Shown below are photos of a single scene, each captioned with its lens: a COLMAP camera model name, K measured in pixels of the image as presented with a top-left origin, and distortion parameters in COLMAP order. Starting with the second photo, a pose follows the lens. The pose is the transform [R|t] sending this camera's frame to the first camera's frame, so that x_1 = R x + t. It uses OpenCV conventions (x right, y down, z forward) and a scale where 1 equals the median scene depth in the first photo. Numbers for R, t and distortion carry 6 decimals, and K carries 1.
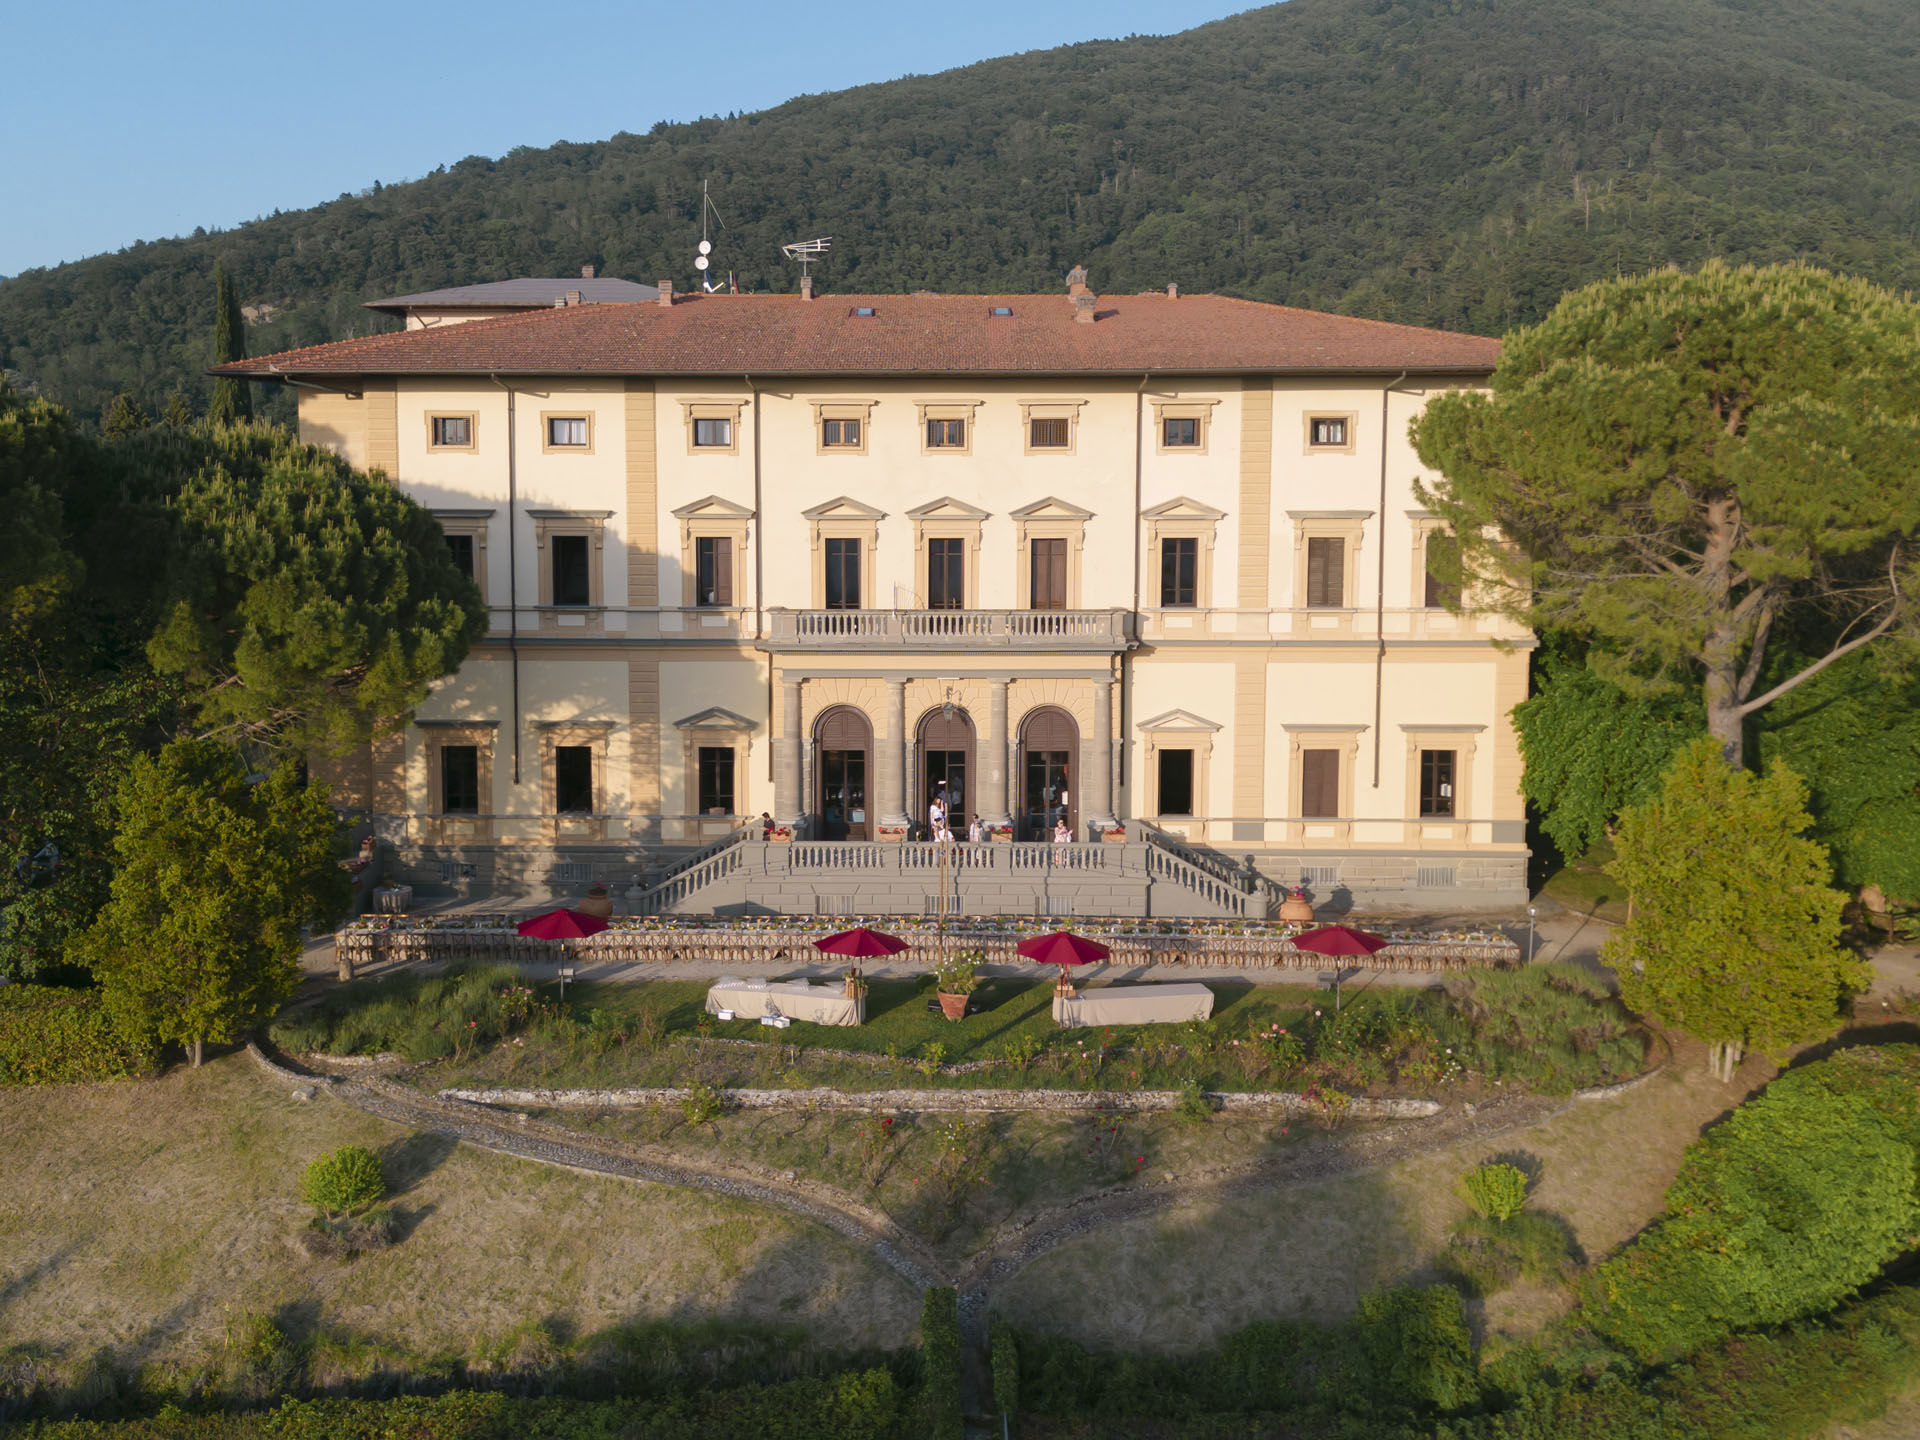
lens RADIAL K [[1652.6, 0, 904.5], [0, 1652.6, 621.7], [0, 0, 1]] dist [0.063430, -0.073226]
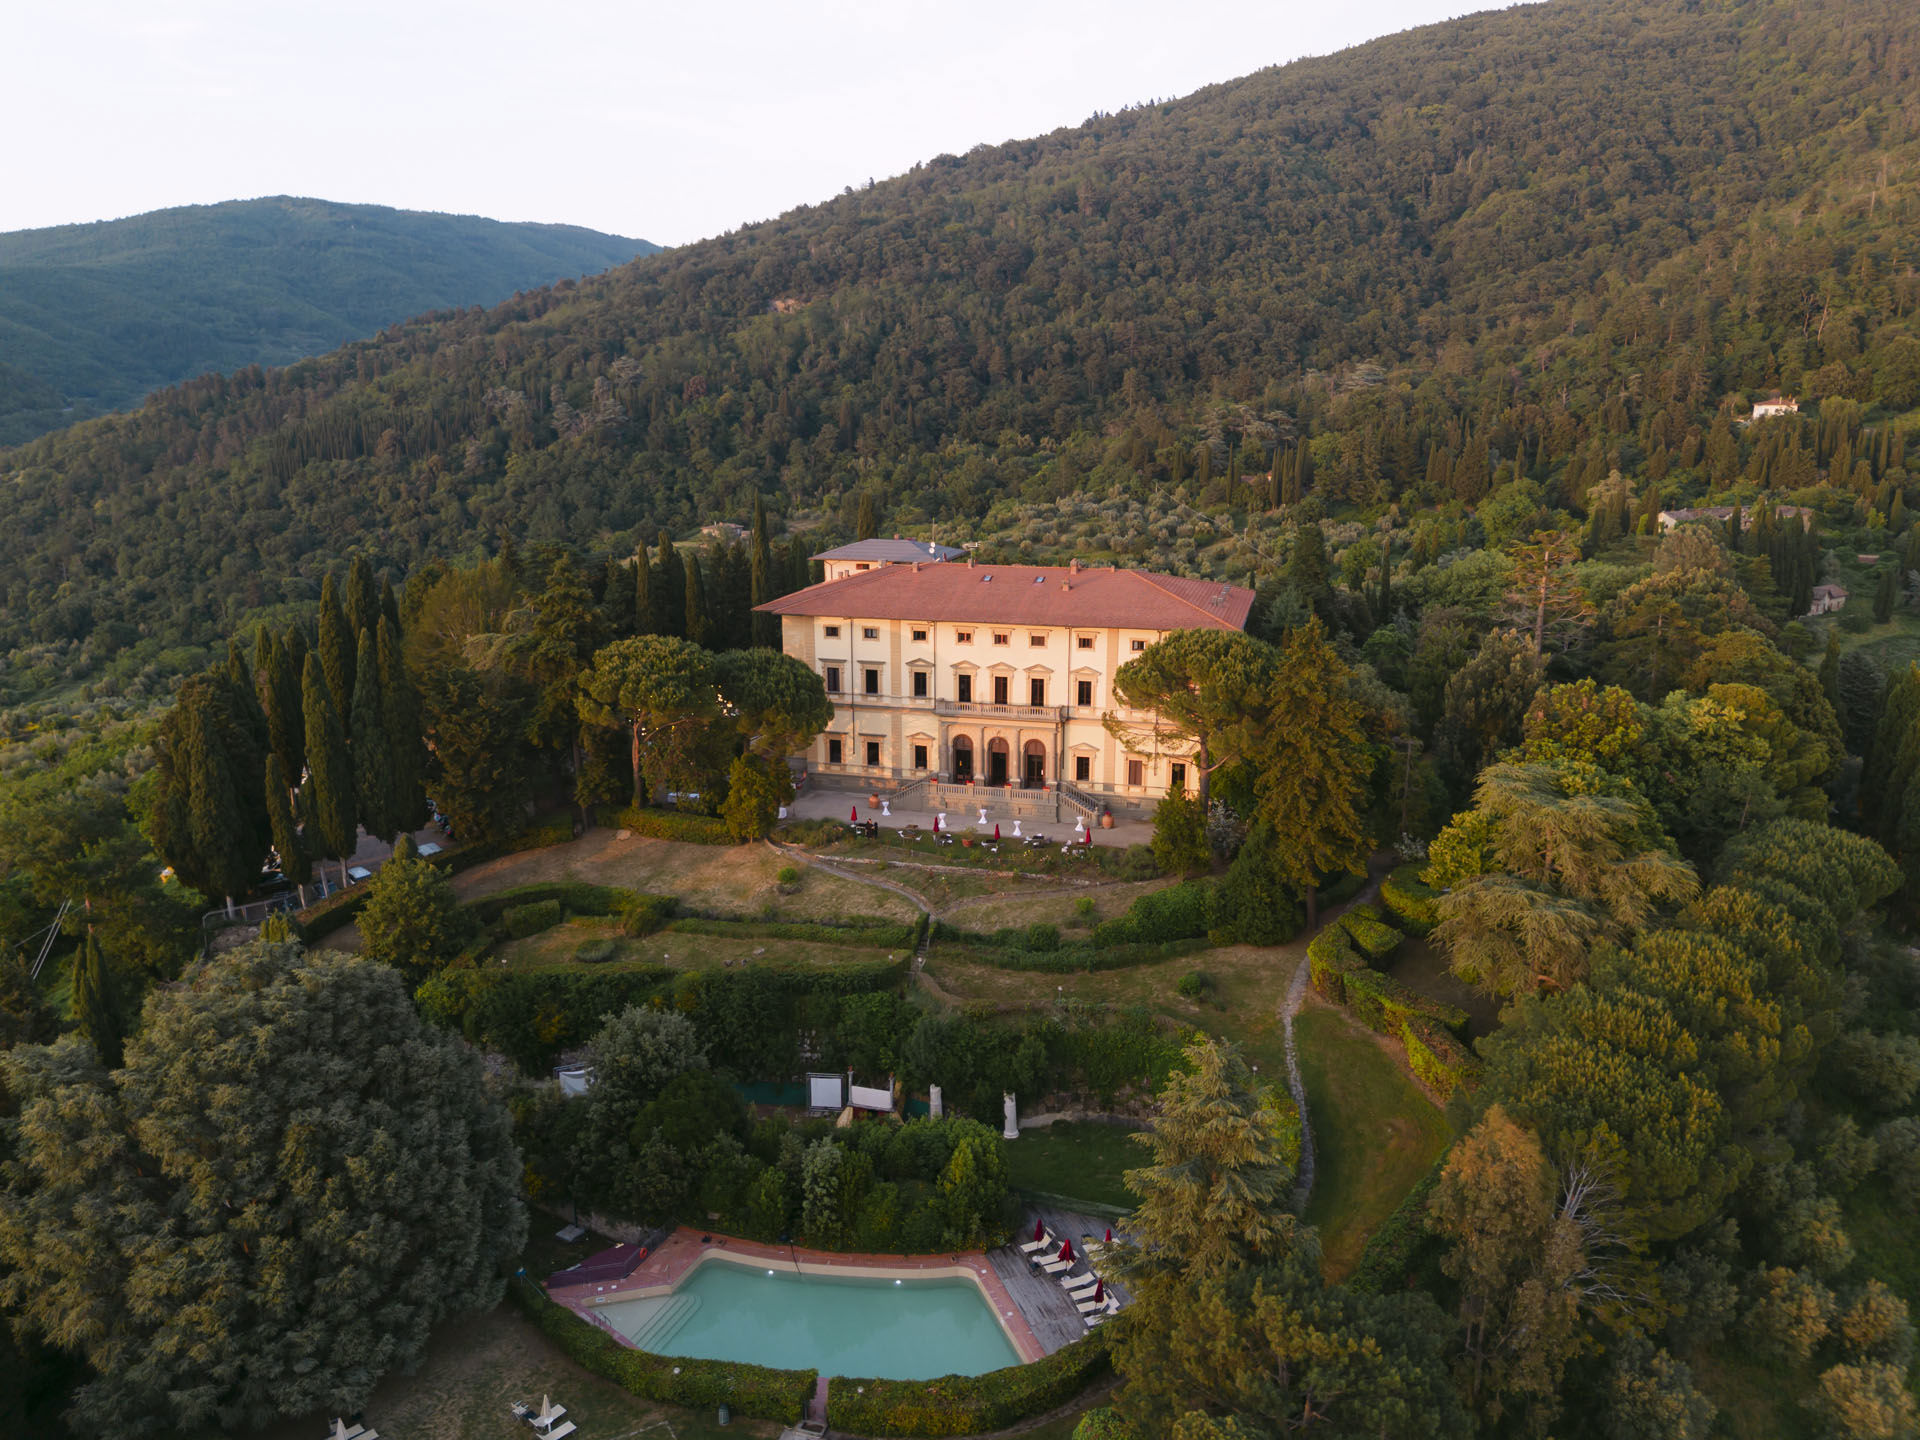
lens RADIAL K [[1355.7, 0, 960.0], [0, 1355.7, 720.0], [0, 0, 1]] dist [0.049849, -0.004119]
pose [[0.969745, 0.056531, -0.237484, 0.495687], [-0.019207, 0.987471, 0.156628, -0.329967], [0.243363, -0.147327, 0.958681, -1.184348]]
